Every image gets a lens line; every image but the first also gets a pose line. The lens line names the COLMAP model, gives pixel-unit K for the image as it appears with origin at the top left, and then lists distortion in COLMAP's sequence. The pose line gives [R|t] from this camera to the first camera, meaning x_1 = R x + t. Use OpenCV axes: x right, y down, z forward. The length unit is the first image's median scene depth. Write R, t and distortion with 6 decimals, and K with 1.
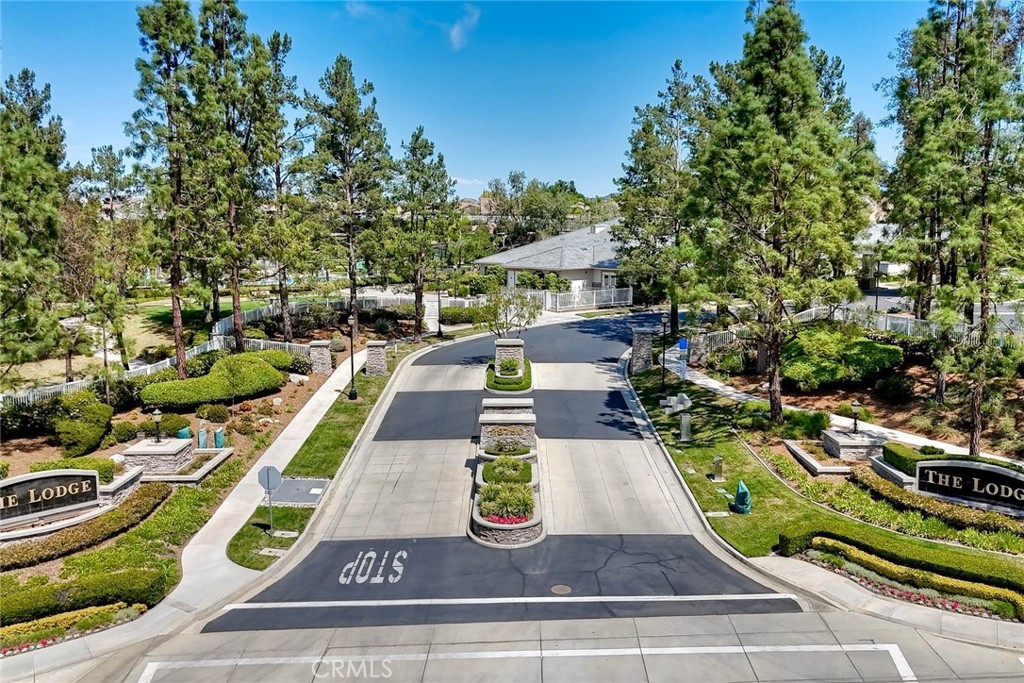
lens RADIAL K [[890.8, 0, 512.0], [0, 890.8, 341.5], [0, 0, 1]] dist [0.049334, -0.015052]
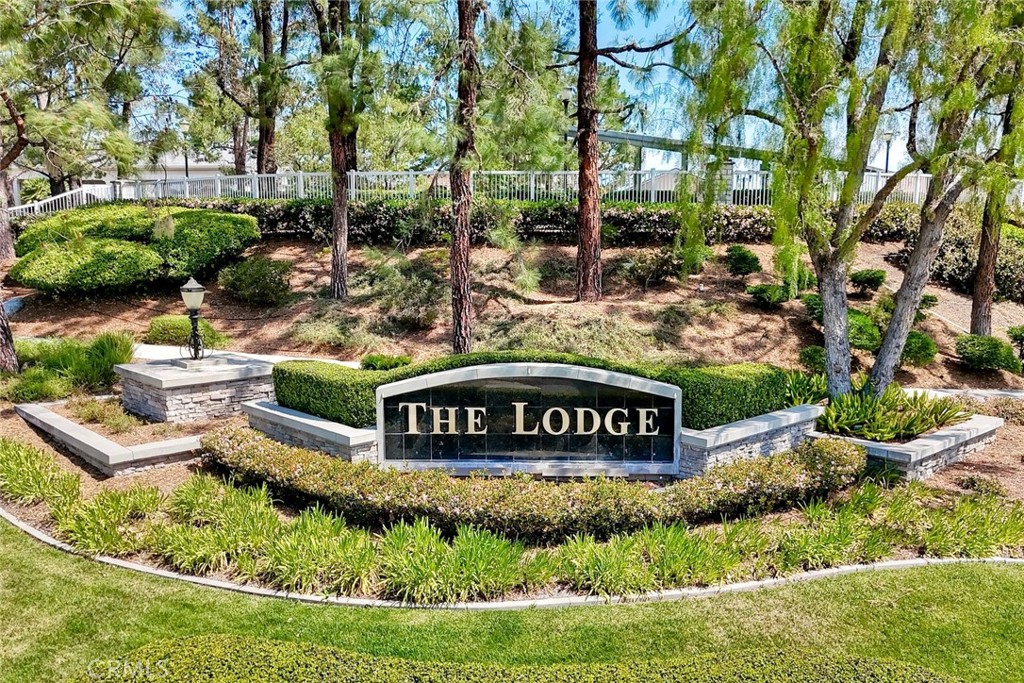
lens RADIAL K [[890.8, 0, 512.0], [0, 890.8, 341.5], [0, 0, 1]] dist [0.049334, -0.015052]
pose [[0.731411, -0.084437, 0.676690, 0.222165], [0.086437, 0.995780, 0.030826, 0.100418], [-0.676437, 0.035944, 0.735623, 0.634526]]
